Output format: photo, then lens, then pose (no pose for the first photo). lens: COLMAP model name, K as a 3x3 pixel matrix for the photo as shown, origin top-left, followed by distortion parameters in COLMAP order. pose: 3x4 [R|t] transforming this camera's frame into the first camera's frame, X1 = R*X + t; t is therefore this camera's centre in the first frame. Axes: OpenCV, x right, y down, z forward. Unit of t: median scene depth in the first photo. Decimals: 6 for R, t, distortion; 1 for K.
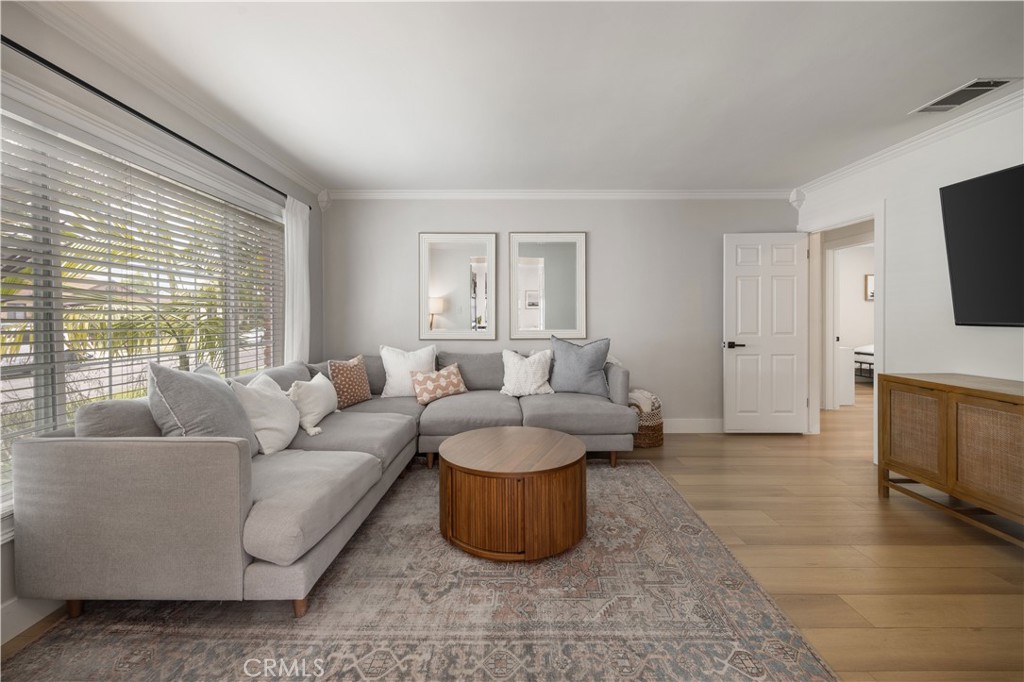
lens RADIAL K [[400.2, 0, 505.8], [0, 400.2, 319.3], [0, 0, 1]] dist [-0.000003, 0.000053]
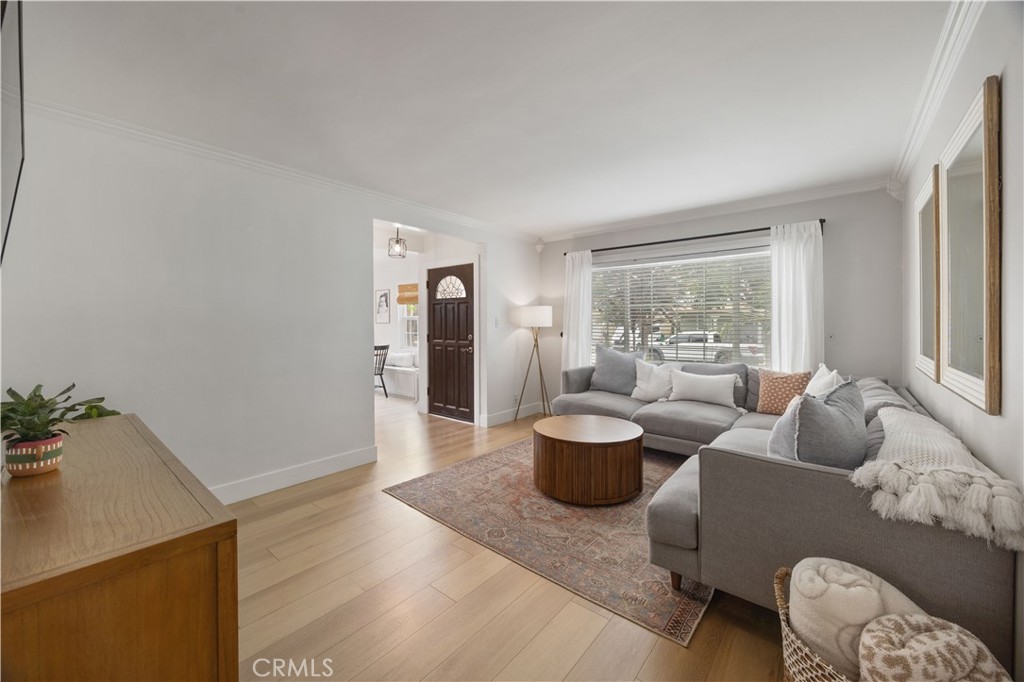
lens RADIAL K [[400.2, 0, 498.0], [0, 400.2, 322.9], [0, 0, 1]] dist [-0.000003, 0.000053]
pose [[-0.641318, 0.005738, -0.767254, 1.549441], [0.002154, 0.999982, 0.005679, -0.040483], [0.767272, 0.001989, -0.641318, 2.062796]]
